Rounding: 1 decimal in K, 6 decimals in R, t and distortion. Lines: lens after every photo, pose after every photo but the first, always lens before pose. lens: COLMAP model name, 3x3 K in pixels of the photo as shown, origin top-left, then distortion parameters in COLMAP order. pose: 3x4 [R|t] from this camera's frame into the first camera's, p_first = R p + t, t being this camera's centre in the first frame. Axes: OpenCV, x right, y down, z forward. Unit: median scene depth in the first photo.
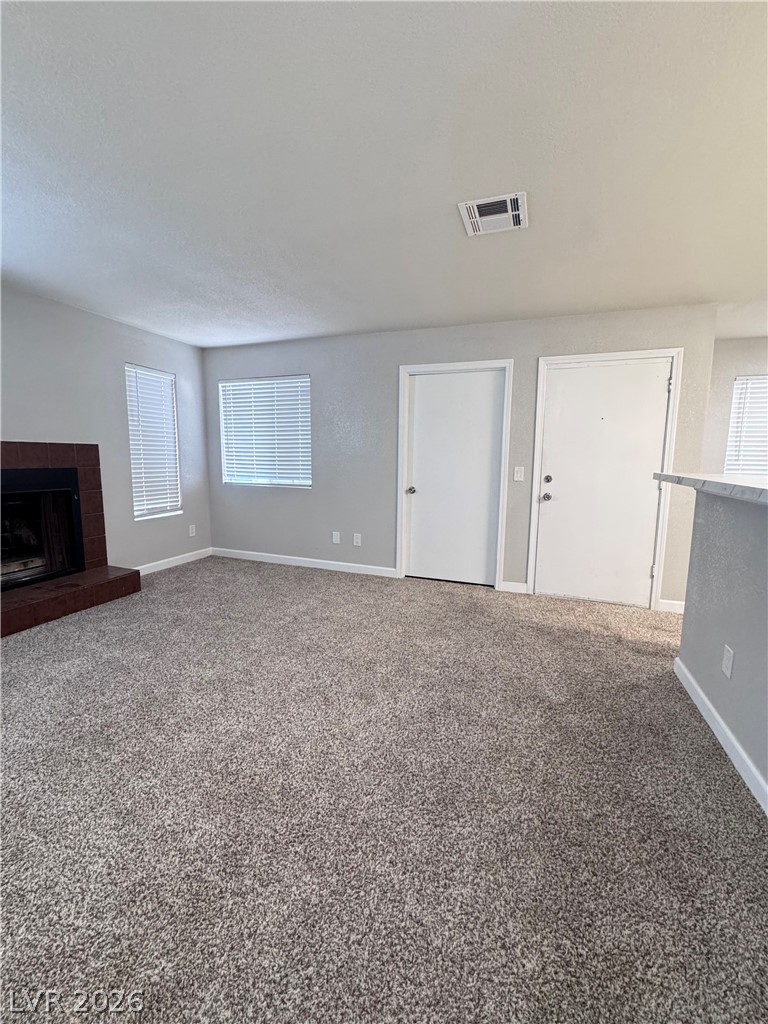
lens RADIAL K [[409.2, 0, 384.1], [0, 409.2, 510.5], [0, 0, 1]] dist [-0.002926, 0.000672]
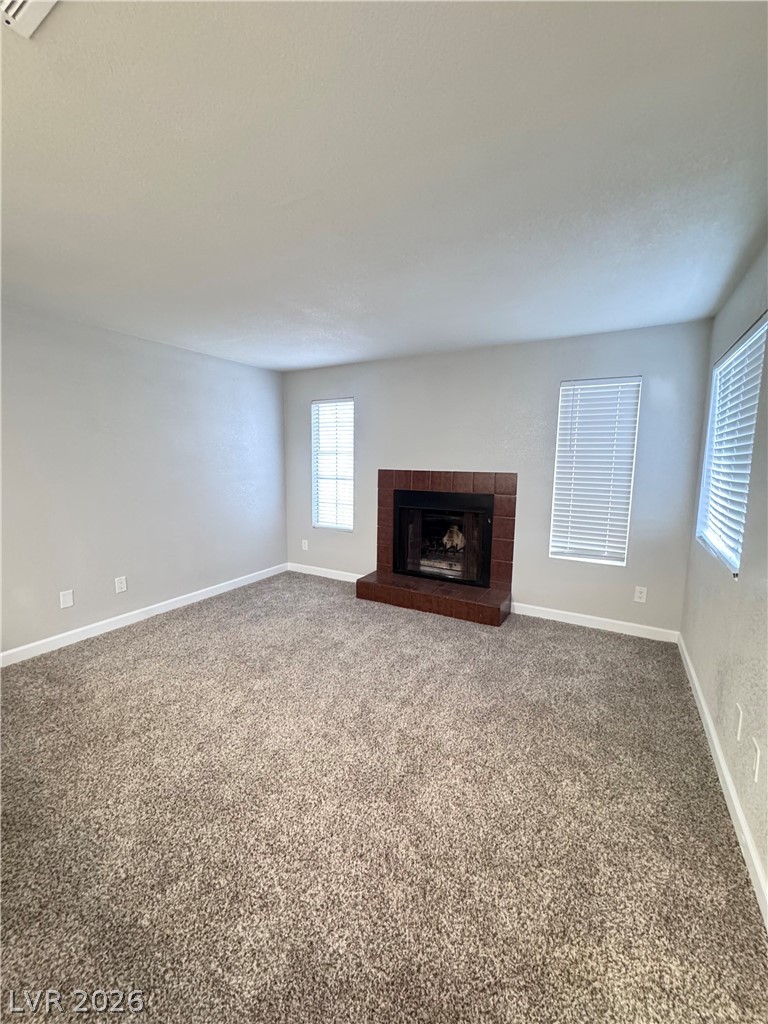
lens RADIAL K [[409.2, 0, 384.7], [0, 409.2, 510.8], [0, 0, 1]] dist [-0.002926, 0.000672]
pose [[-0.162435, 0.112266, -0.980312, 0.426899], [-0.139772, 0.980870, 0.135490, -0.195574], [0.976770, 0.159028, -0.143636, 1.015266]]
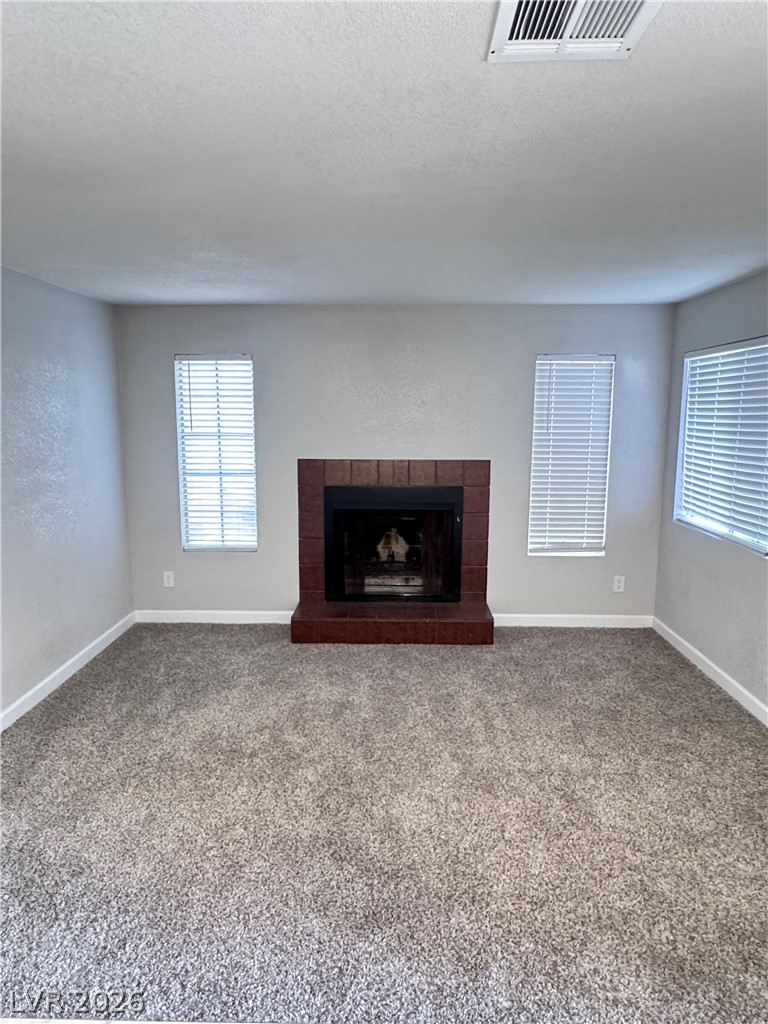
lens RADIAL K [[630.3, 0, 384.8], [0, 630.3, 512.1], [0, 0, 1]] dist [-0.006370, 0.000018]
pose [[0.324739, 0.135461, -0.936053, 0.557357], [-0.121374, 0.987476, 0.100795, -0.194044], [0.937983, 0.080881, 0.337114, 0.442027]]
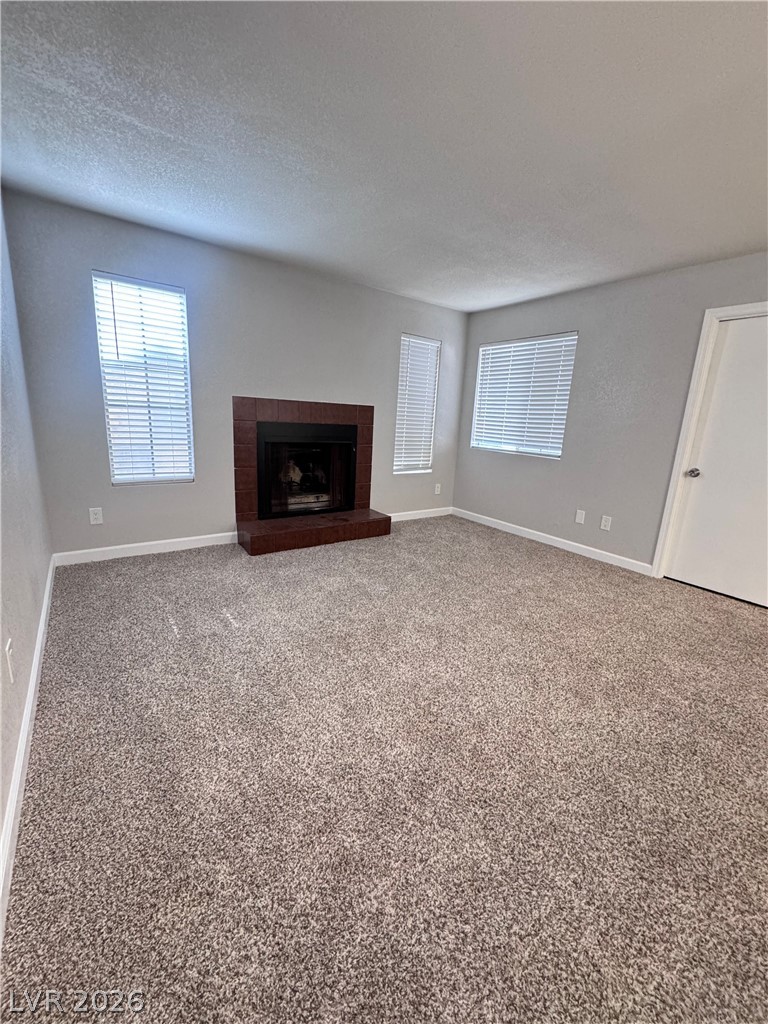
lens RADIAL K [[409.2, 0, 384.9], [0, 409.2, 510.1], [0, 0, 1]] dist [-0.002926, 0.000672]
pose [[0.828896, 0.154308, -0.537699, 0.011288], [-0.113624, 0.987607, 0.108265, 0.004612], [0.547742, -0.028645, 0.836157, 0.022377]]
